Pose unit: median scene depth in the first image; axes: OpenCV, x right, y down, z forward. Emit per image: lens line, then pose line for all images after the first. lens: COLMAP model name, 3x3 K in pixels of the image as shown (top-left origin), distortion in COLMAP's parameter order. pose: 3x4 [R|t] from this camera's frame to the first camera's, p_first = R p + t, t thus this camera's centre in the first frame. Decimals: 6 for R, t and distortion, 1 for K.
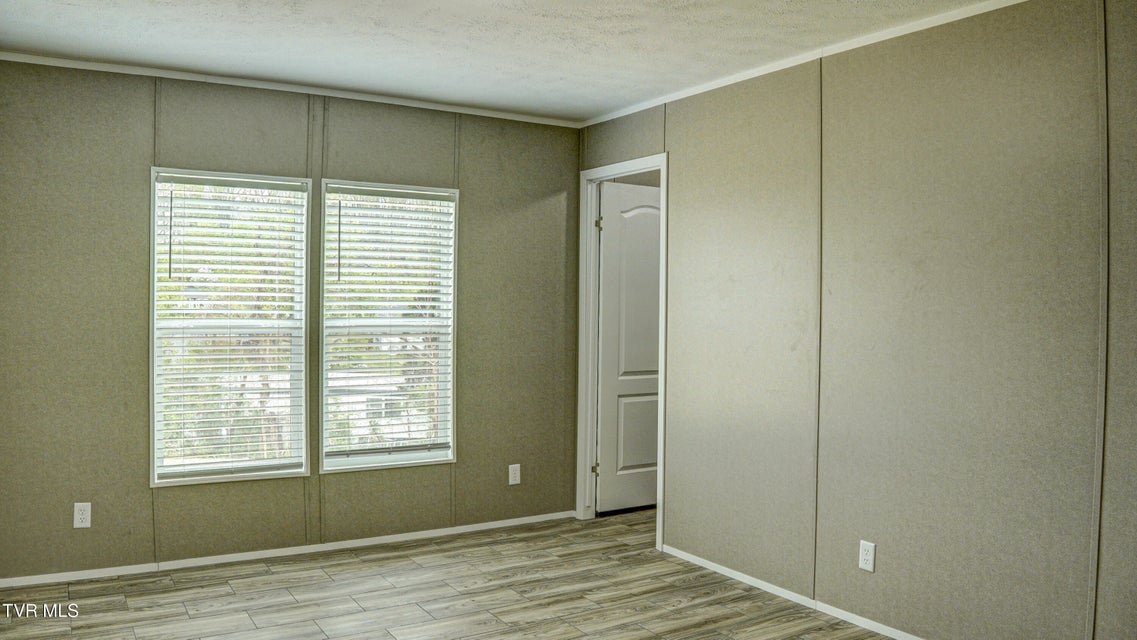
lens RADIAL K [[859.0, 0, 568.5], [0, 859.0, 322.1], [0, 0, 1]] dist [-0.142635, 0.040518]
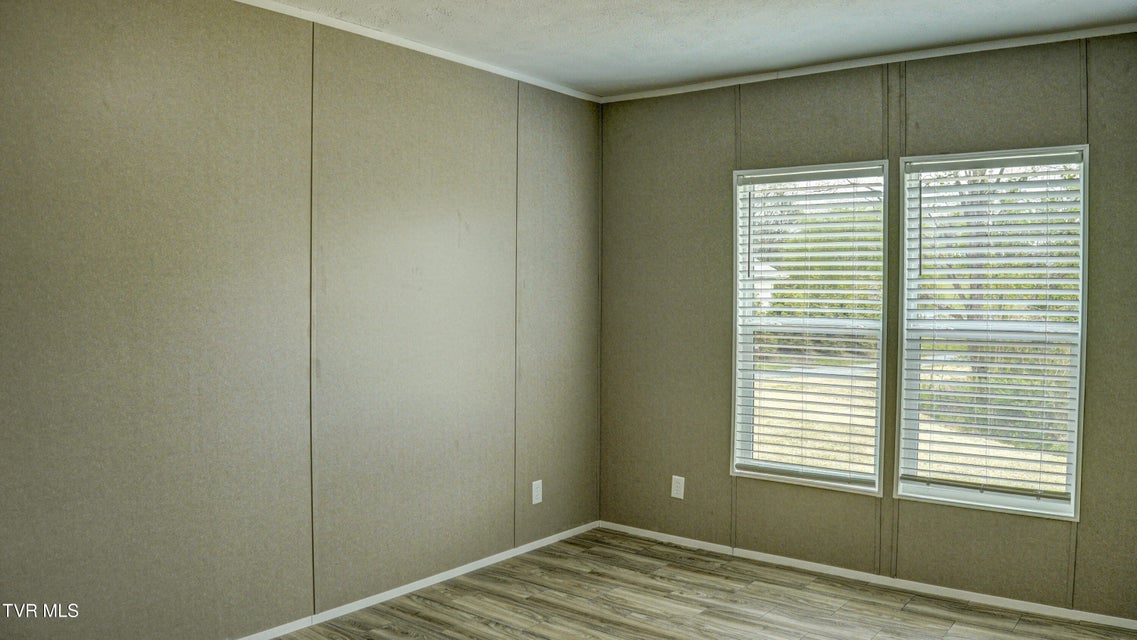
lens RADIAL K [[859.0, 0, 578.0], [0, 859.0, 322.6], [0, 0, 1]] dist [-0.142635, 0.040518]
pose [[0.340792, 0.022220, -0.939876, 0.438171], [-0.024401, 0.999593, 0.014785, -0.005981], [0.939822, 0.017896, 0.341196, 0.433125]]
